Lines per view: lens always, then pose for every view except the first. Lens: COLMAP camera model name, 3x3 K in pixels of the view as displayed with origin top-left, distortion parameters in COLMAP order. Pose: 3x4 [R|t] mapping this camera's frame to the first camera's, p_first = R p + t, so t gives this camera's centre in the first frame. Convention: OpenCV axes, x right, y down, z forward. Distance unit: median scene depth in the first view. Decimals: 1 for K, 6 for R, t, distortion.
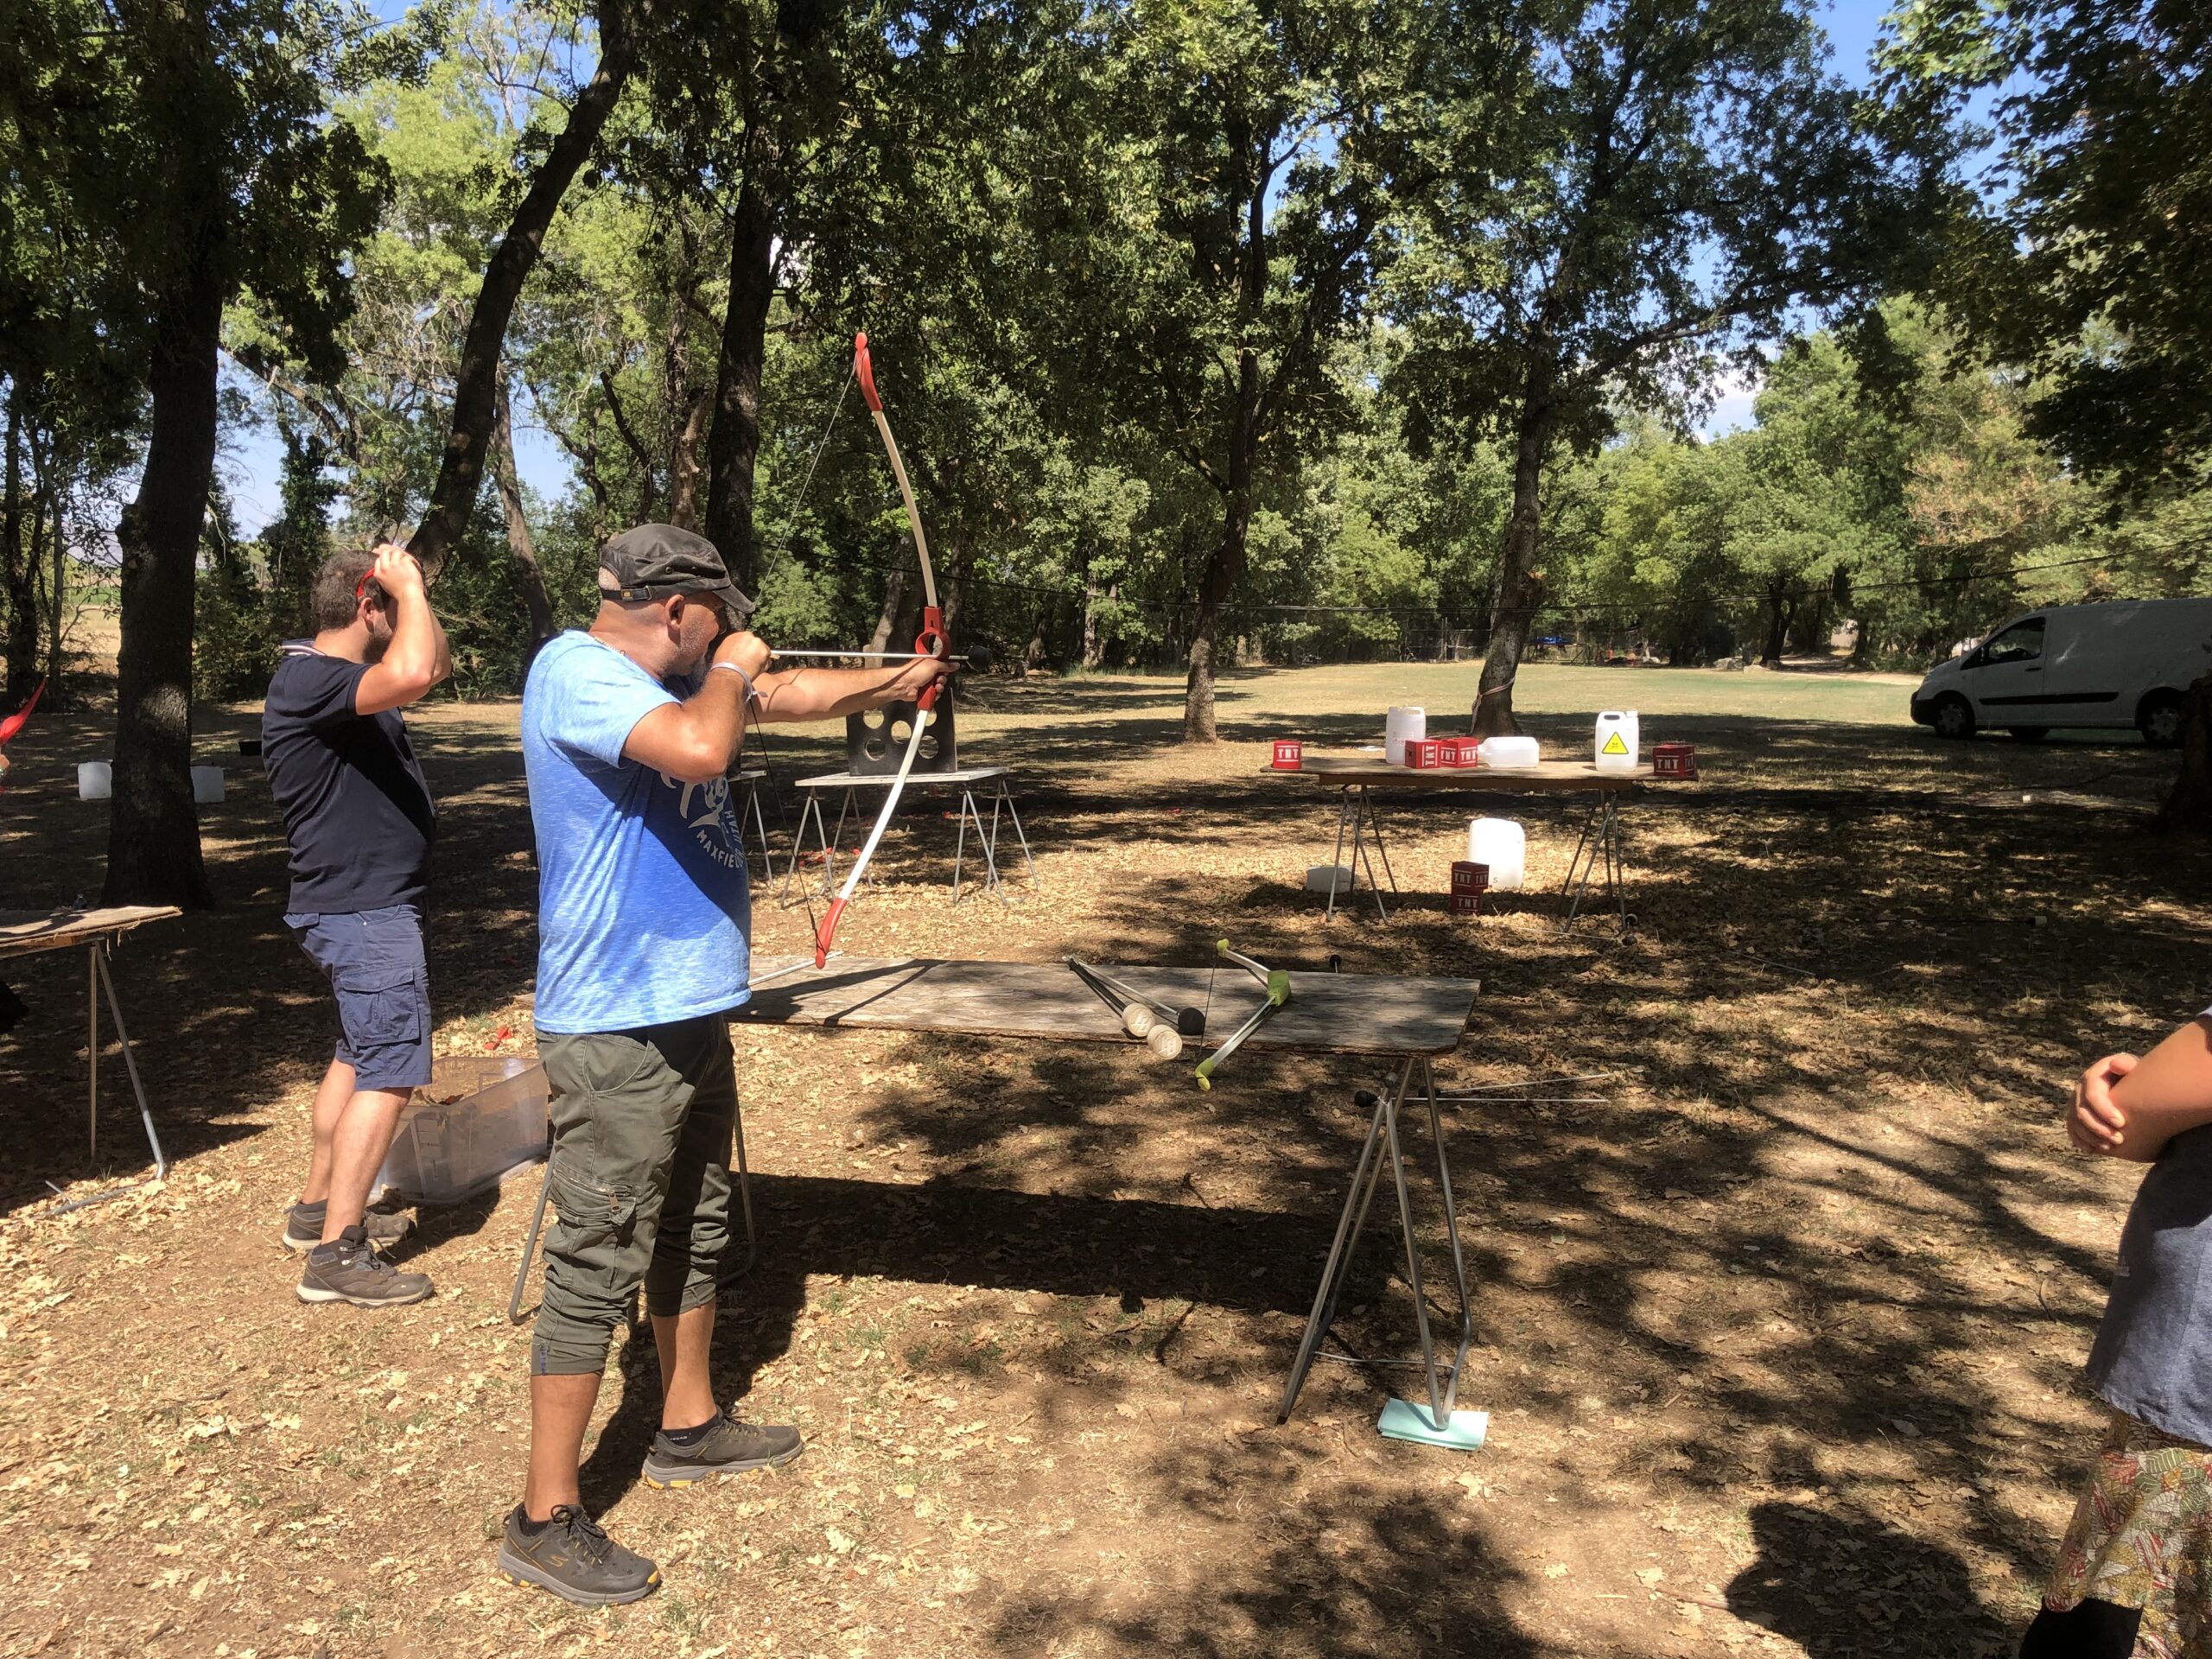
lens RADIAL K [[1817.0, 0, 1106.0], [0, 1817.0, 829.5], [0, 0, 1]] dist [-0.009396, 0.021763]
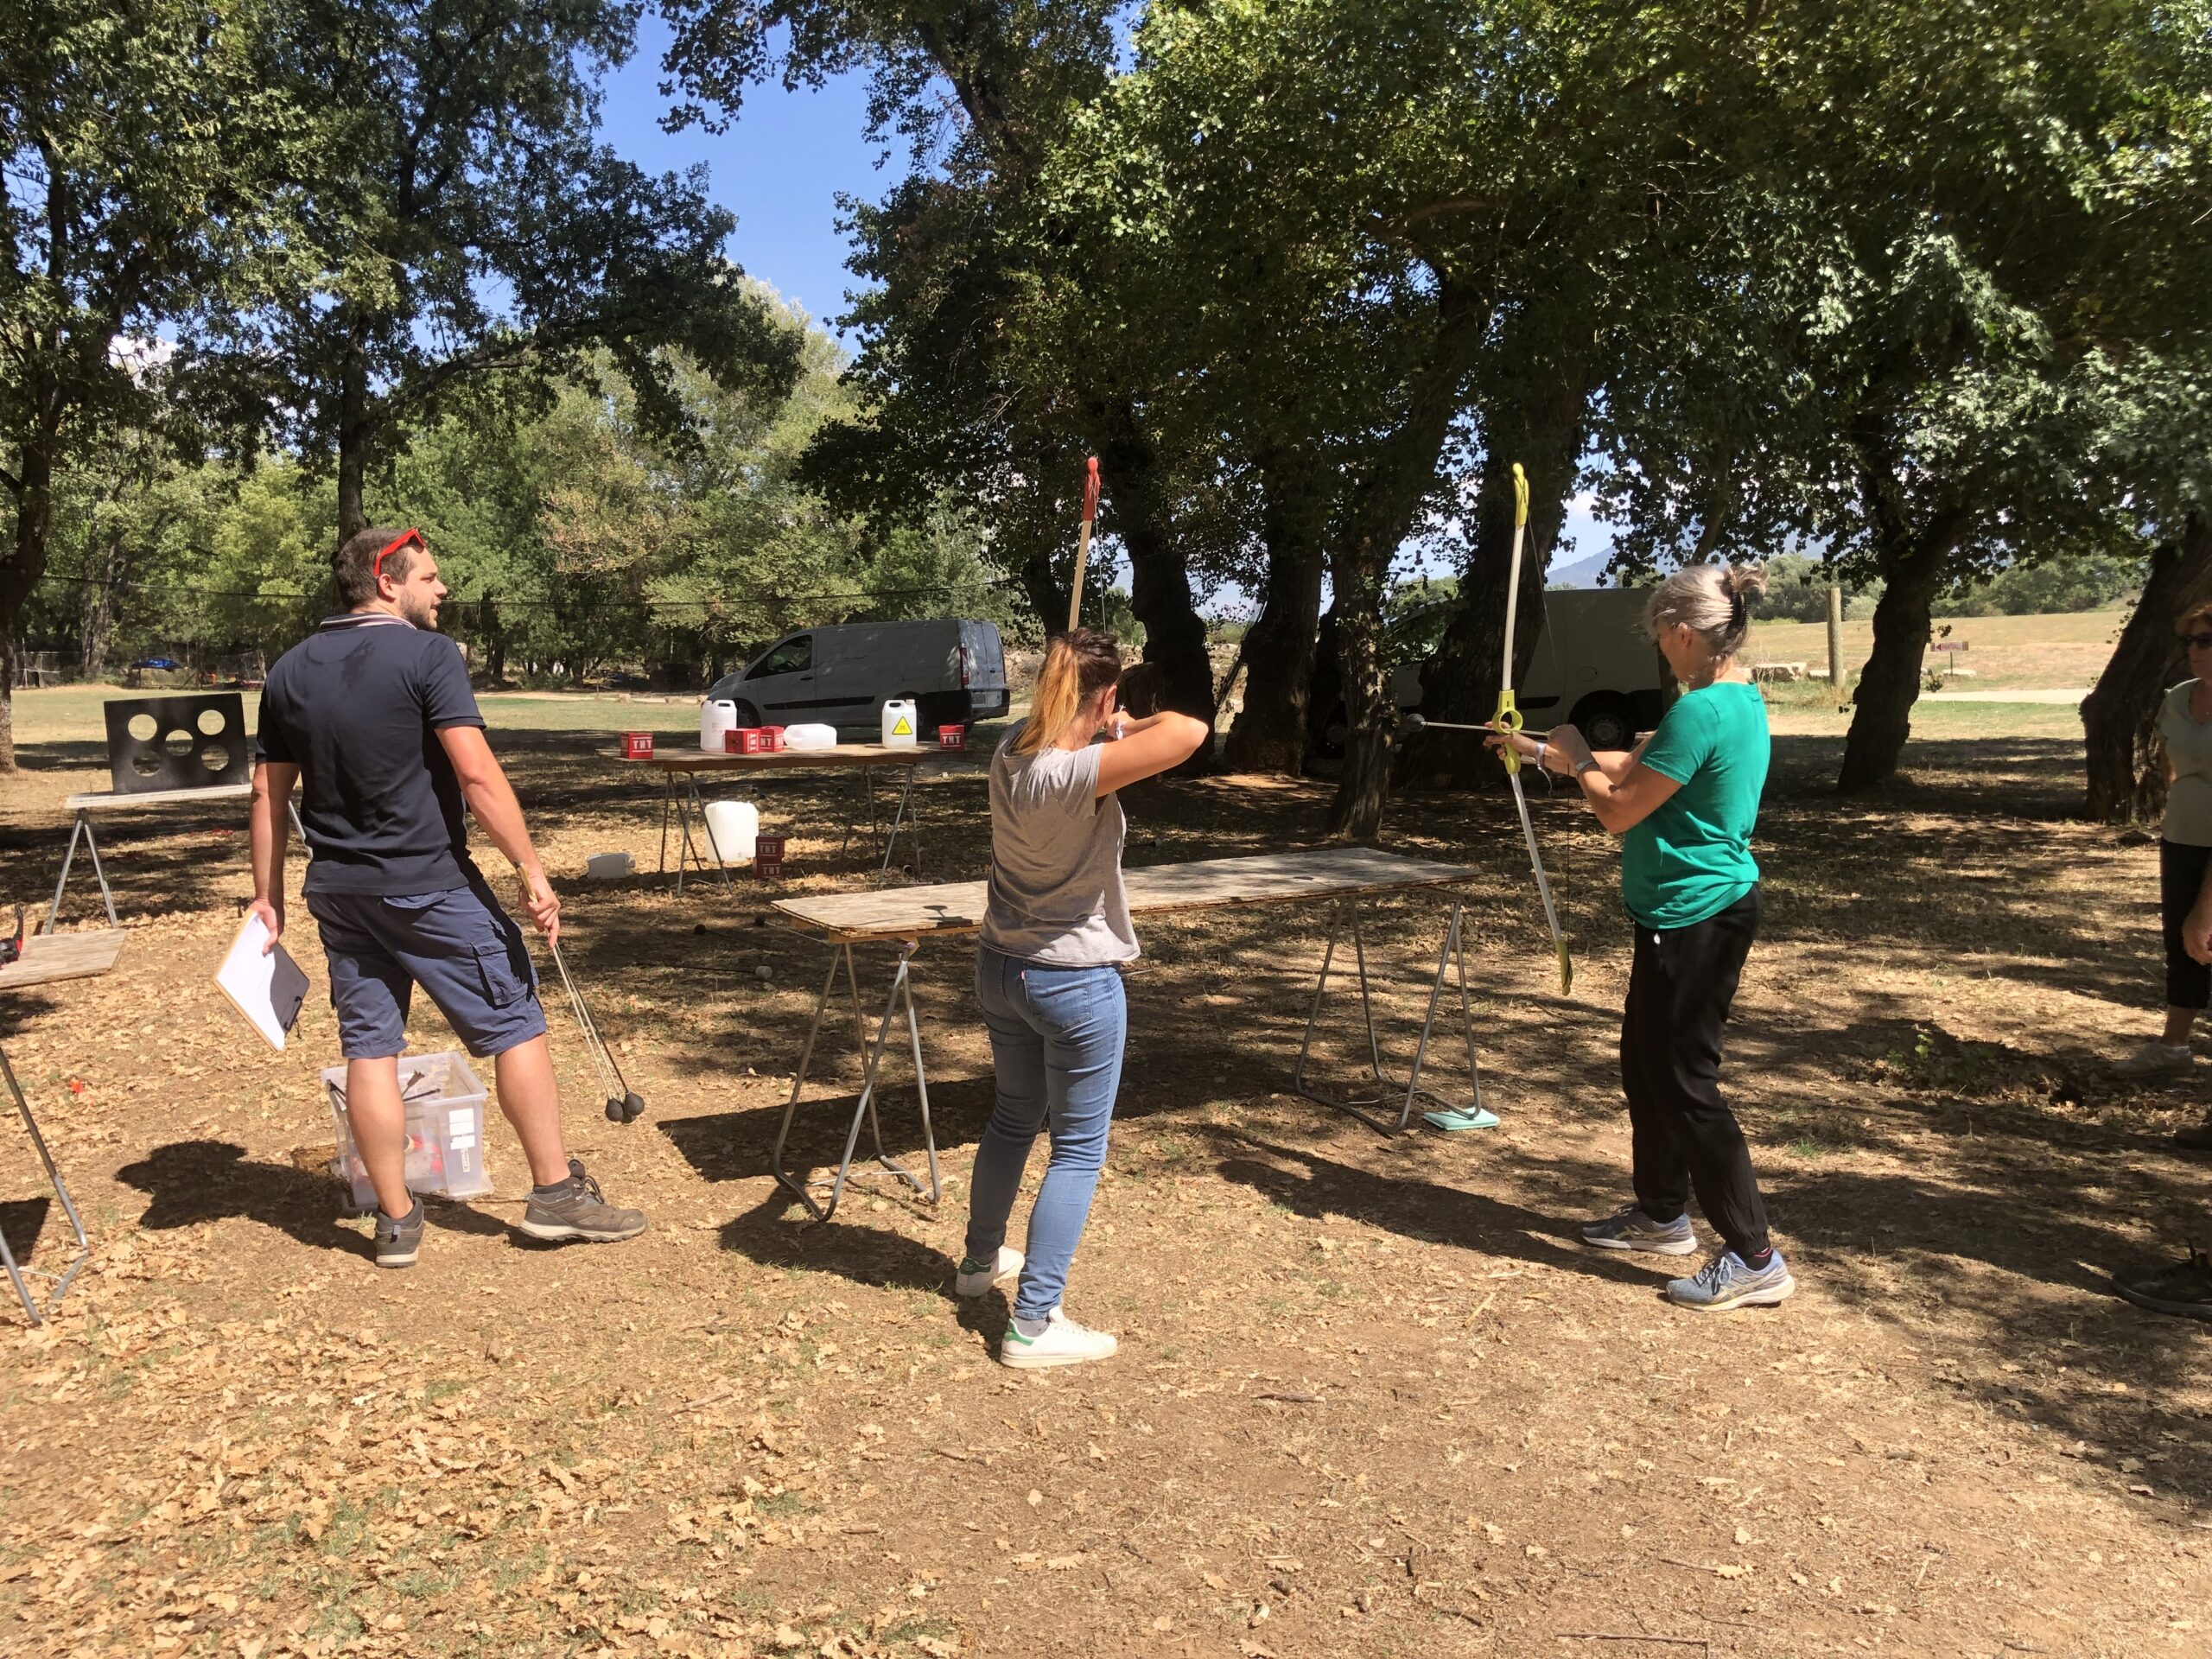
lens RADIAL K [[1791.5, 0, 1106.0], [0, 1791.5, 829.5], [0, 0, 1]] dist [-0.010580, -0.004253]
pose [[0.740305, -0.066939, 0.668930, -0.119512], [0.074471, 0.997072, 0.017358, 0.003123], [-0.668134, 0.036966, 0.743123, 0.006817]]
